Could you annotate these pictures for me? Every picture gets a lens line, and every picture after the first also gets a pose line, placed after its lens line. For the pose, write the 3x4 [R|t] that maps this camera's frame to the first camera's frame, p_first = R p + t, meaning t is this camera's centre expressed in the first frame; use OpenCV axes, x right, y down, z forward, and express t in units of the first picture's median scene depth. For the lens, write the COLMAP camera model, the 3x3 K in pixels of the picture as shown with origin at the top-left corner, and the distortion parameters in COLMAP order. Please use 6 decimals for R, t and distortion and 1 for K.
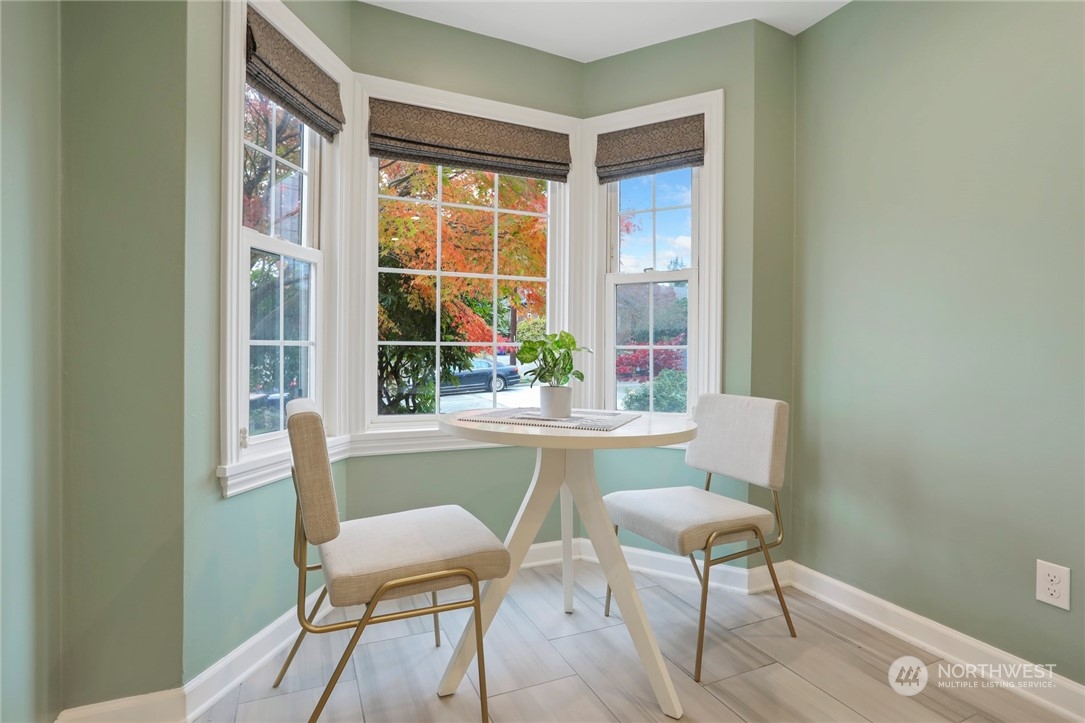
lens RADIAL K [[550.1, 0, 545.4], [0, 550.1, 360.7], [0, 0, 1]] dist [-0.058946, 0.017851]
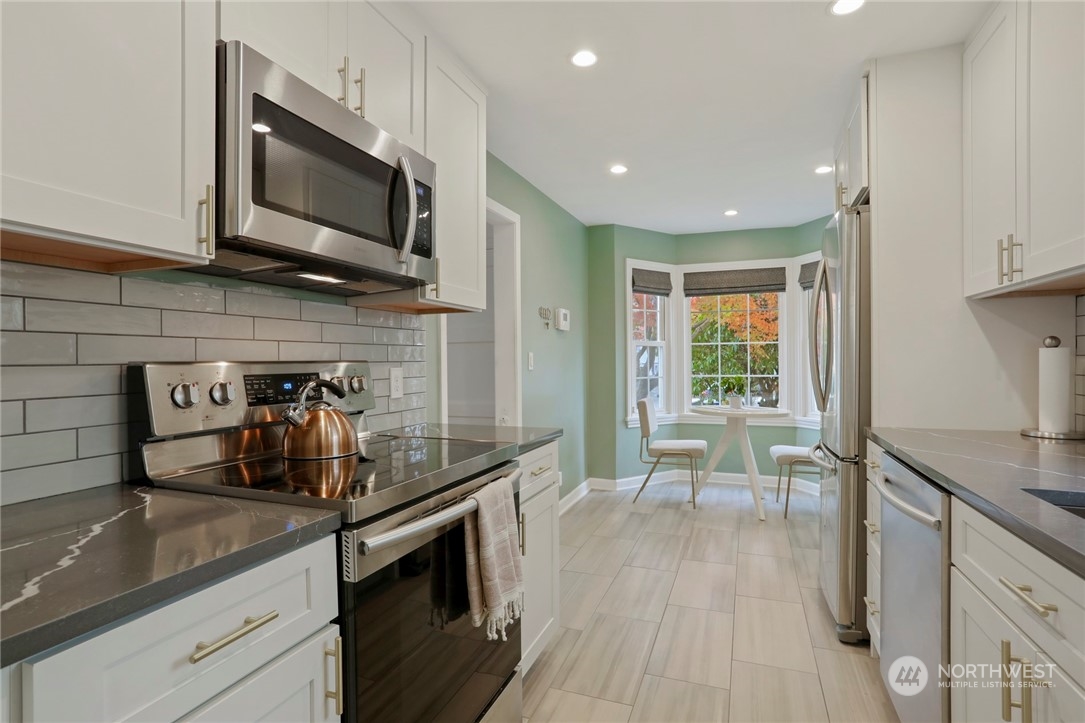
lens RADIAL K [[550.1, 0, 543.6], [0, 550.1, 363.0], [0, 0, 1]] dist [-0.058946, 0.017851]
pose [[0.703740, -0.010797, -0.710376, 1.304700], [0.007590, 0.999942, -0.007679, -0.106452], [0.710417, 0.000012, 0.703781, -1.569526]]
